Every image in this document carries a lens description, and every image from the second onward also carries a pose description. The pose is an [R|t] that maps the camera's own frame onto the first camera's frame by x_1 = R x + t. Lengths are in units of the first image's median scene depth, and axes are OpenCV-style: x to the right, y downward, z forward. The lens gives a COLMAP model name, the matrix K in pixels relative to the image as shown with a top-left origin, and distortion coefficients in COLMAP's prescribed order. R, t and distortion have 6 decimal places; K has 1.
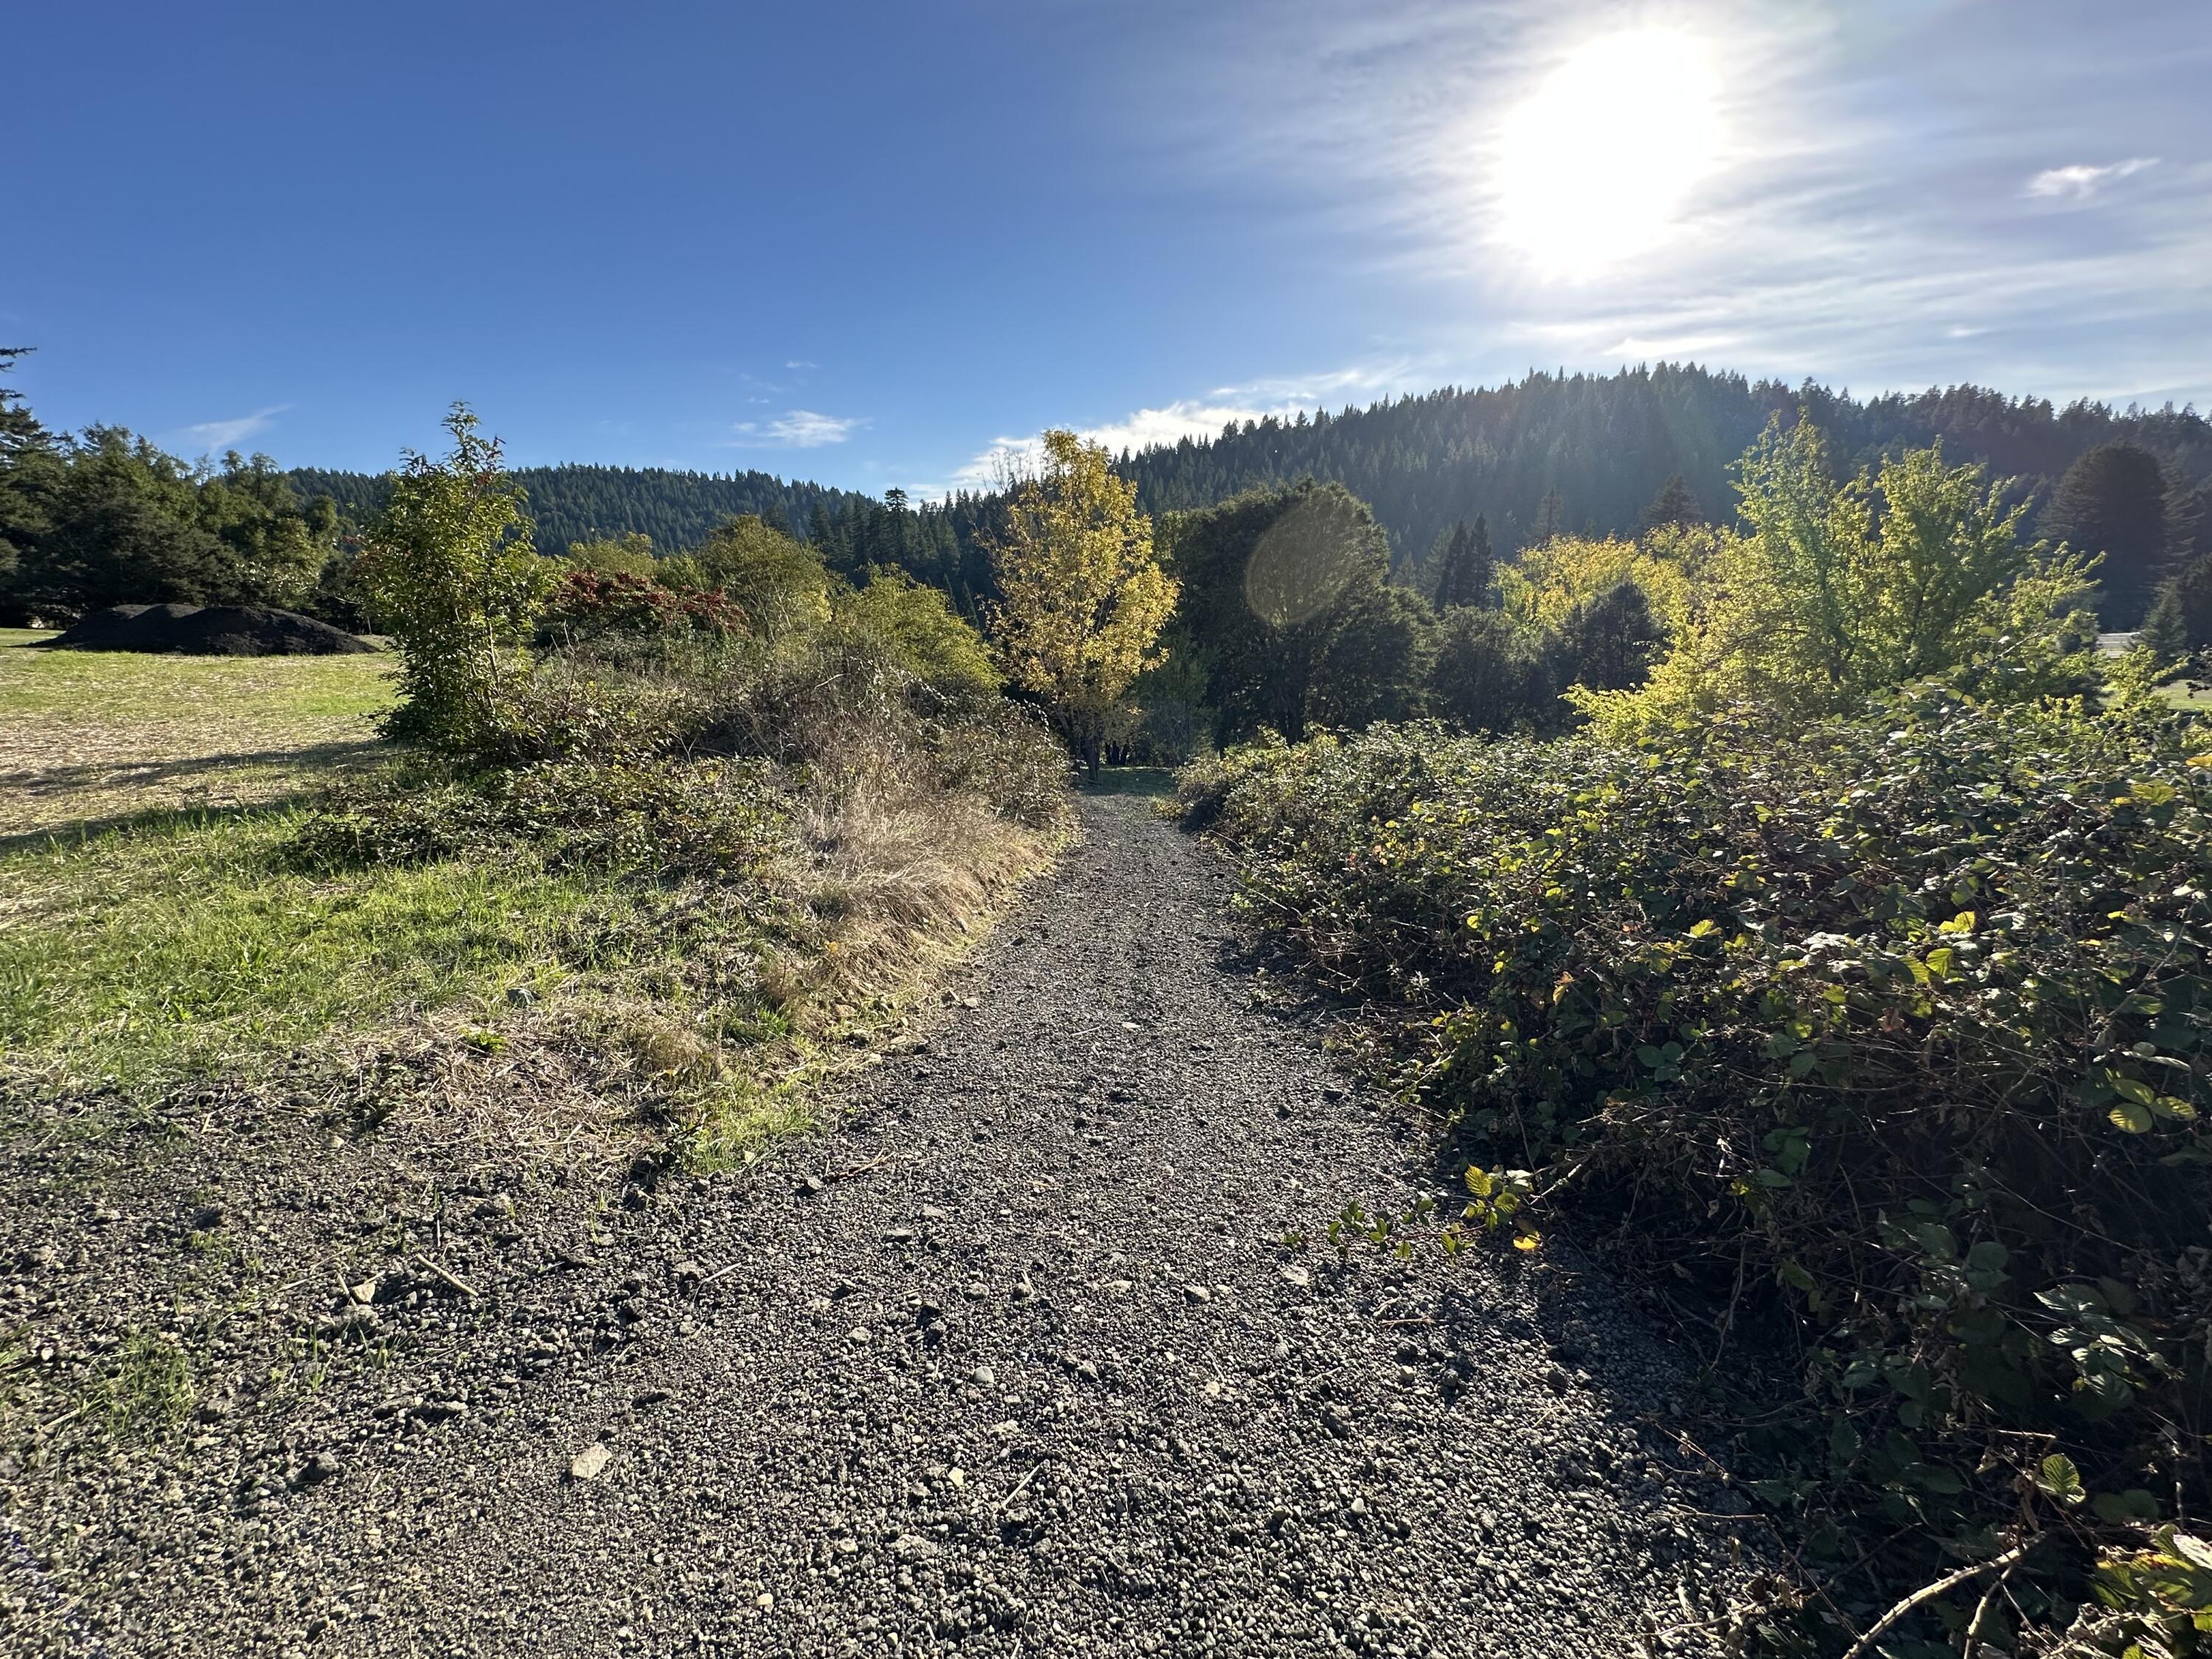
lens RADIAL K [[885.5, 0, 1103.9], [0, 885.5, 836.5], [0, 0, 1]] dist [-0.003149, 0.000664]
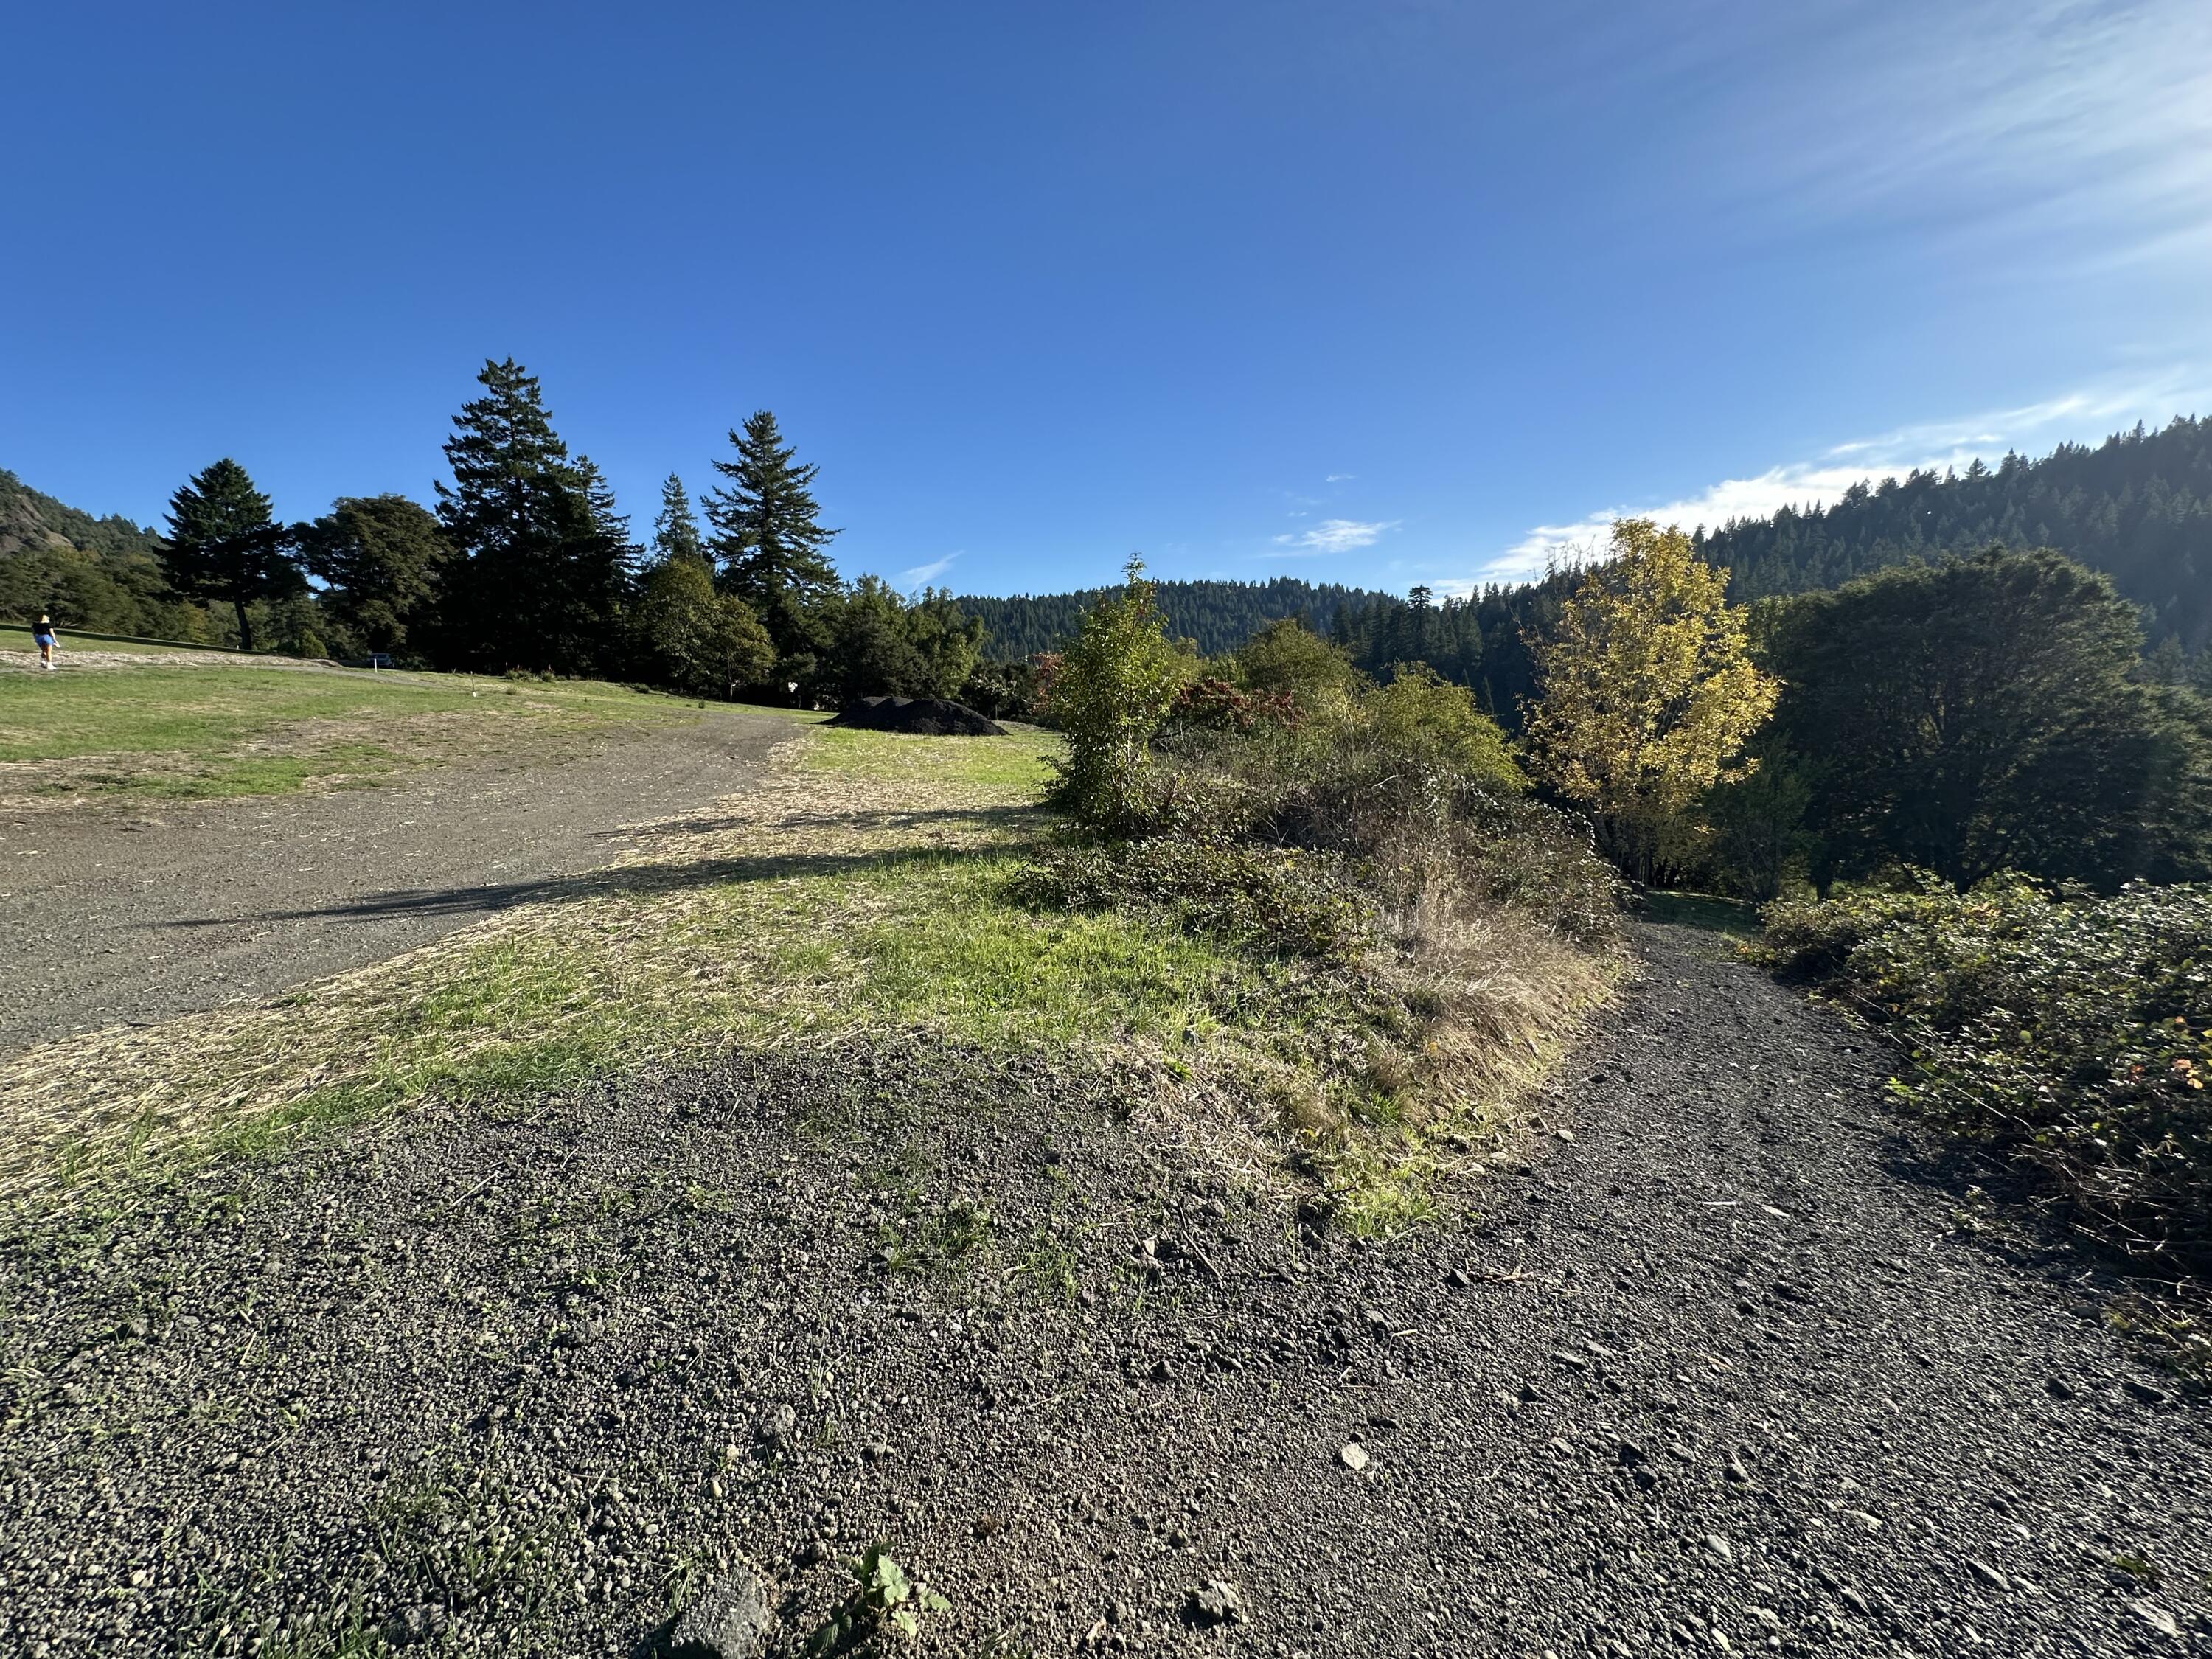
lens RADIAL K [[885.5, 0, 1101.2], [0, 885.5, 835.6], [0, 0, 1]] dist [-0.003149, 0.000664]
pose [[0.851805, 0.089053, -0.516234, -0.017742], [-0.141526, 0.987922, -0.063100, 0.000034], [0.504380, 0.126809, 0.854120, -0.016353]]
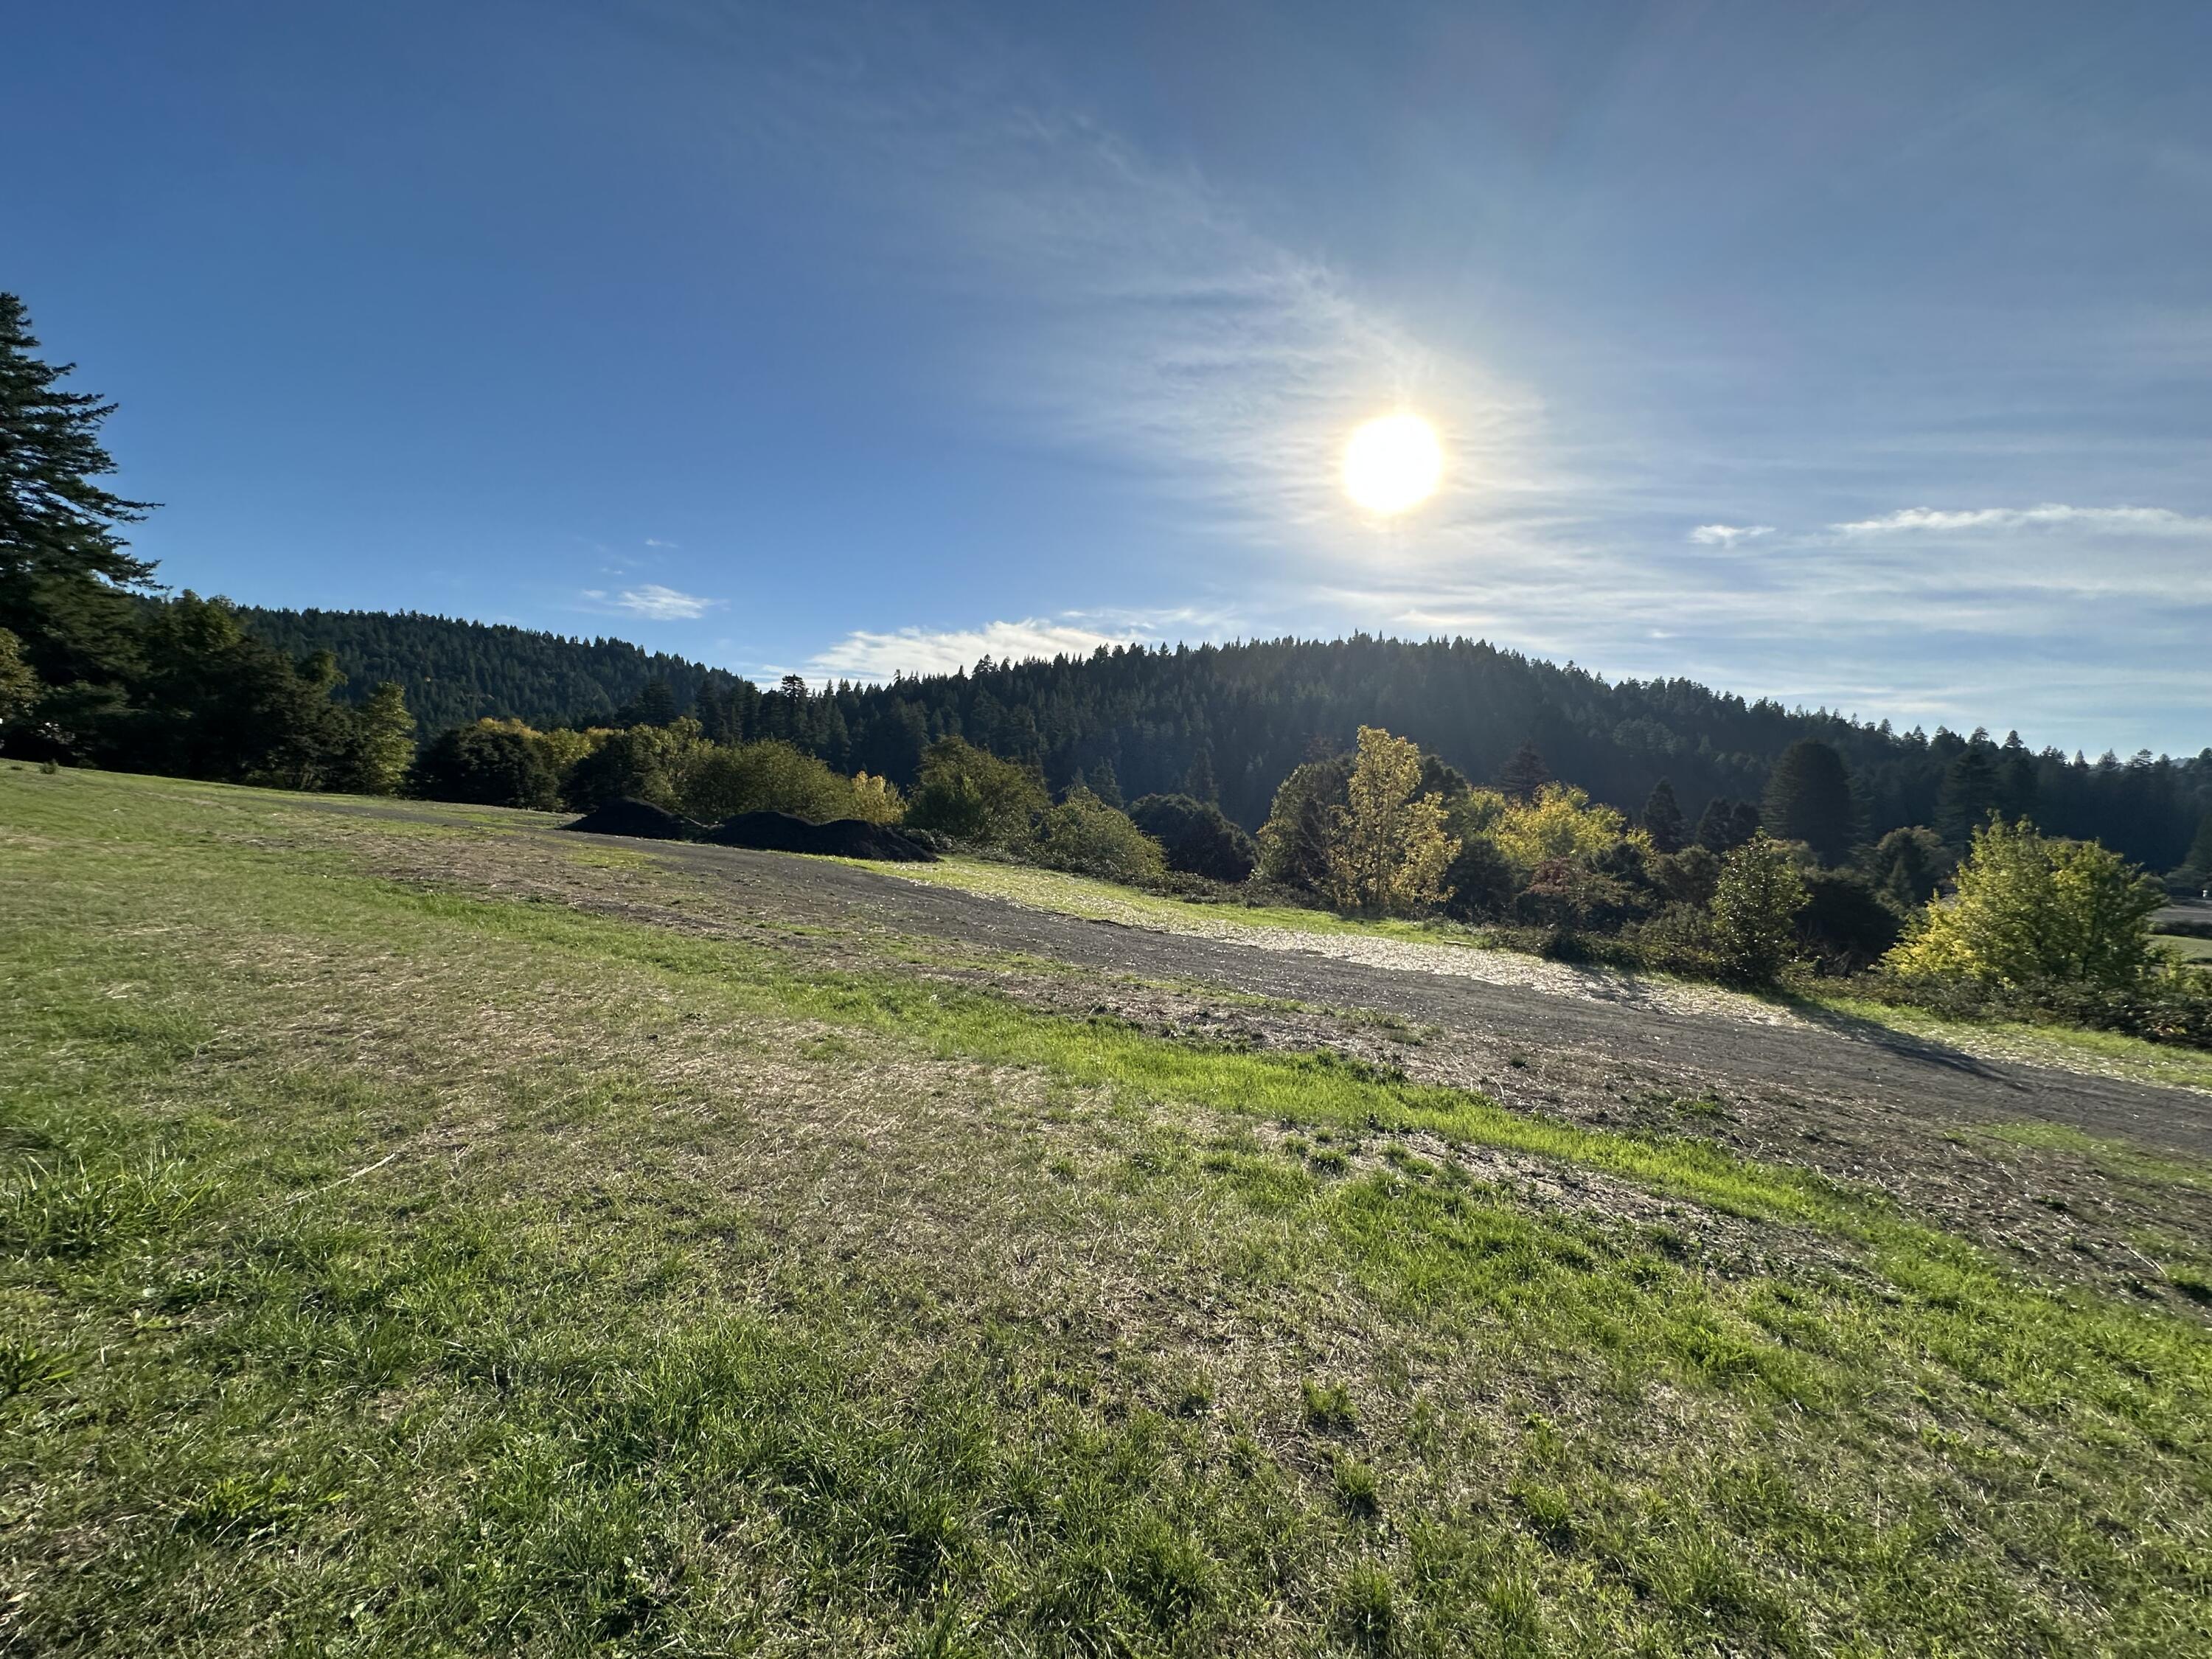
lens RADIAL K [[885.5, 0, 1101.2], [0, 885.5, 829.7], [0, 0, 1]] dist [-0.003149, 0.000664]
pose [[0.983193, 0.068255, 0.169332, -0.659754], [-0.029246, 0.974391, -0.222949, 0.017944], [-0.180213, 0.214249, 0.960011, -0.206103]]
